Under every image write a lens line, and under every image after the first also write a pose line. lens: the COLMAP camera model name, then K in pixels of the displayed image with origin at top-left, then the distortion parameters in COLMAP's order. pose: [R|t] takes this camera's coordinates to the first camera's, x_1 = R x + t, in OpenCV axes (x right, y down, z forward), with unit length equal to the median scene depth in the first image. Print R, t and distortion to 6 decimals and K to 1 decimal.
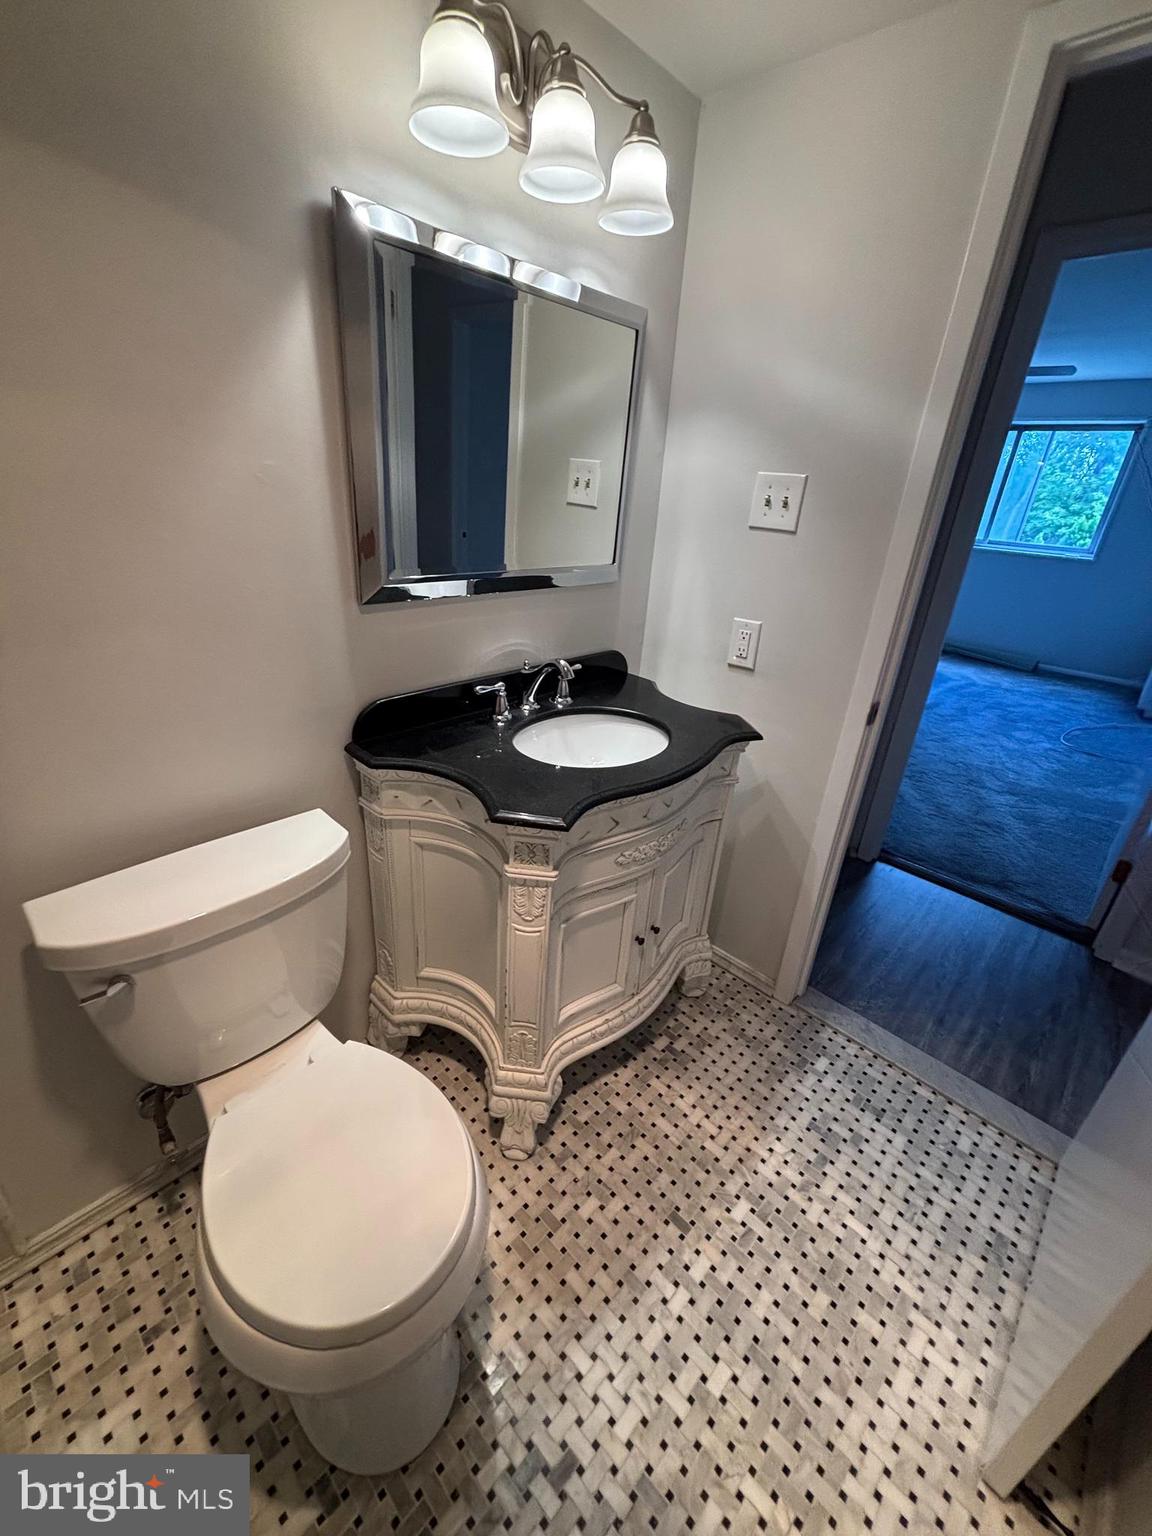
lens RADIAL K [[616.7, 0, 578.5], [0, 616.7, 770.4], [0, 0, 1]] dist [0.001580, -0.000524]
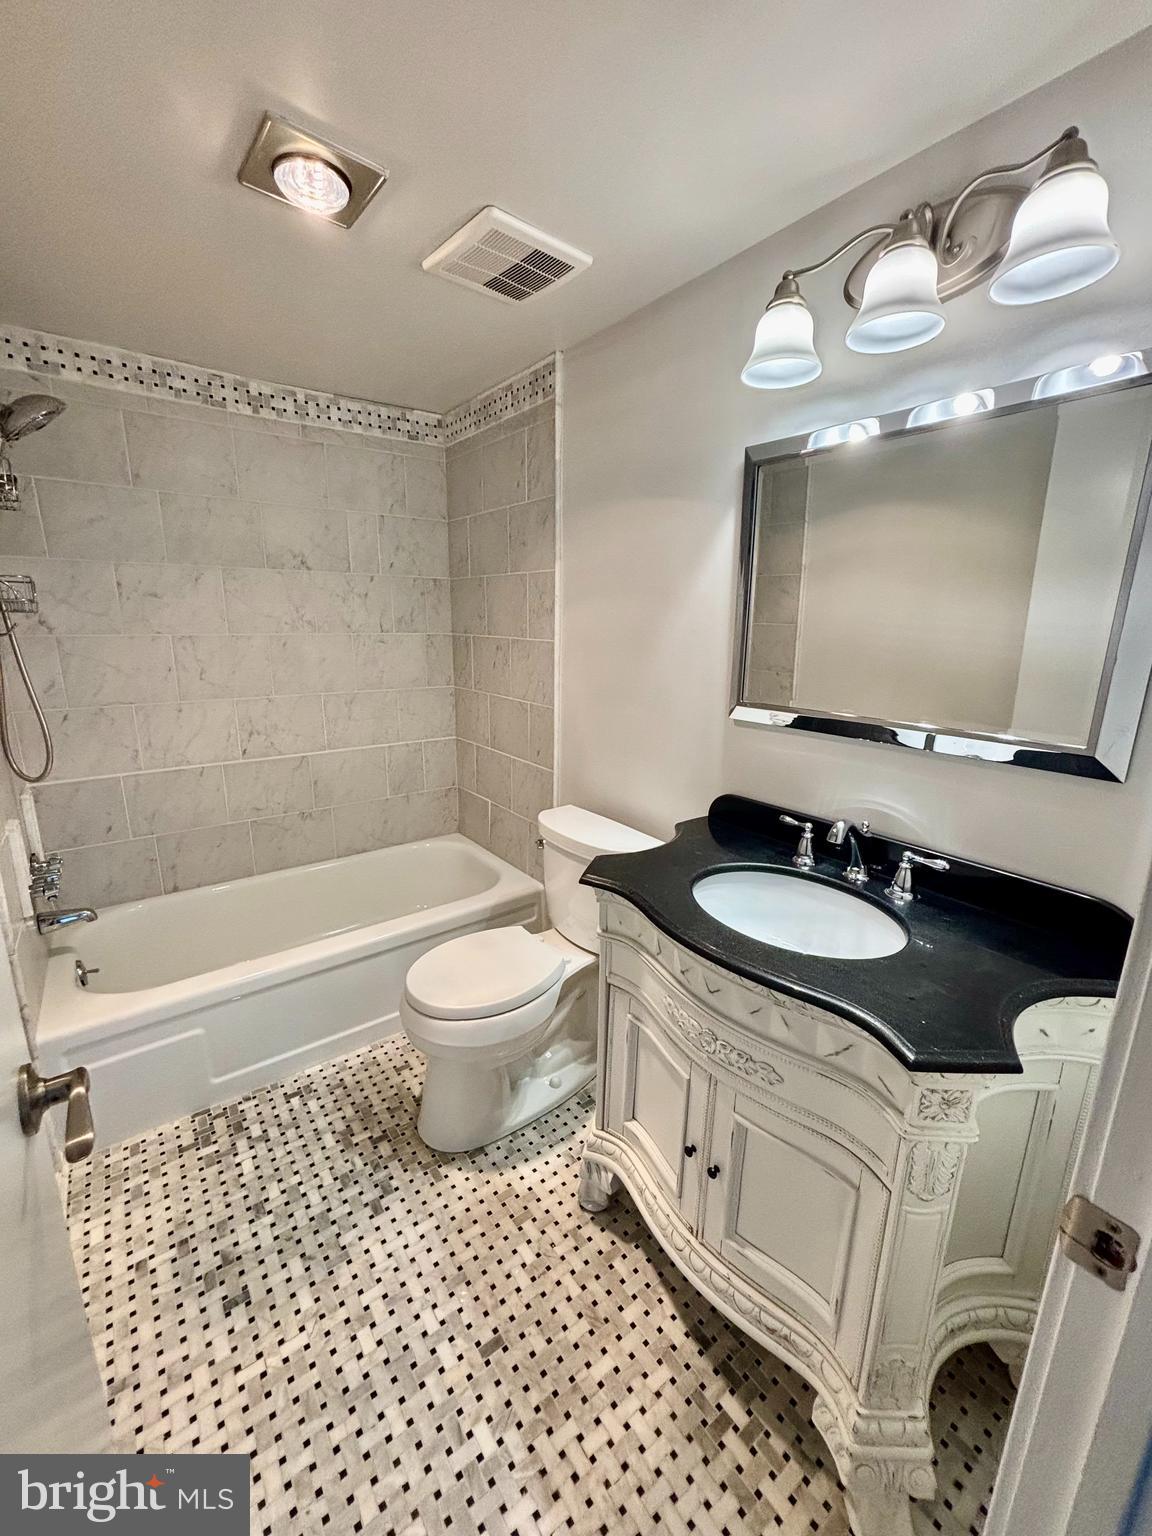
lens RADIAL K [[616.7, 0, 576.6], [0, 616.7, 771.5], [0, 0, 1]] dist [0.001580, -0.000524]
pose [[-0.165326, 0.168069, -0.971813, 0.903152], [-0.423906, 0.877597, 0.223890, -0.298657], [0.890489, 0.448972, -0.073844, 0.786426]]
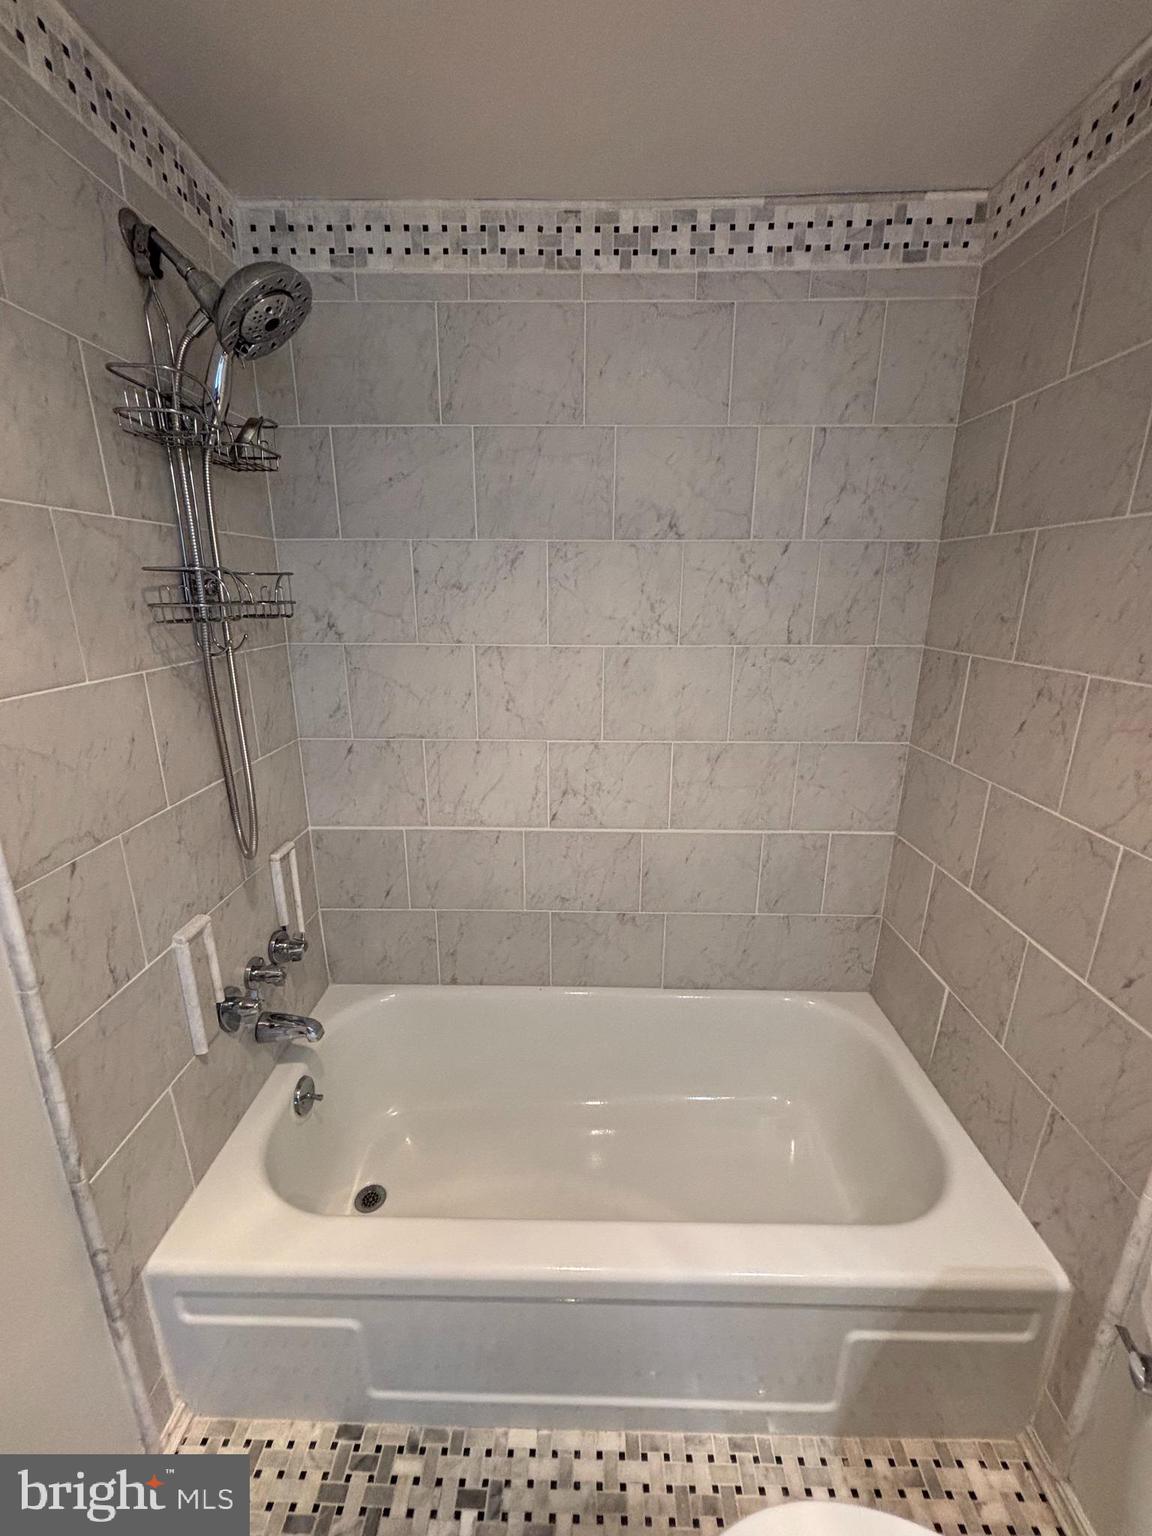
lens RADIAL K [[616.7, 0, 582.3], [0, 616.7, 761.9], [0, 0, 1]] dist [0.001580, -0.000524]
pose [[-0.730977, 0.112331, -0.673093, 0.082404], [-0.328607, 0.806523, 0.491465, -0.238755], [0.598072, 0.580433, -0.552637, 0.413096]]
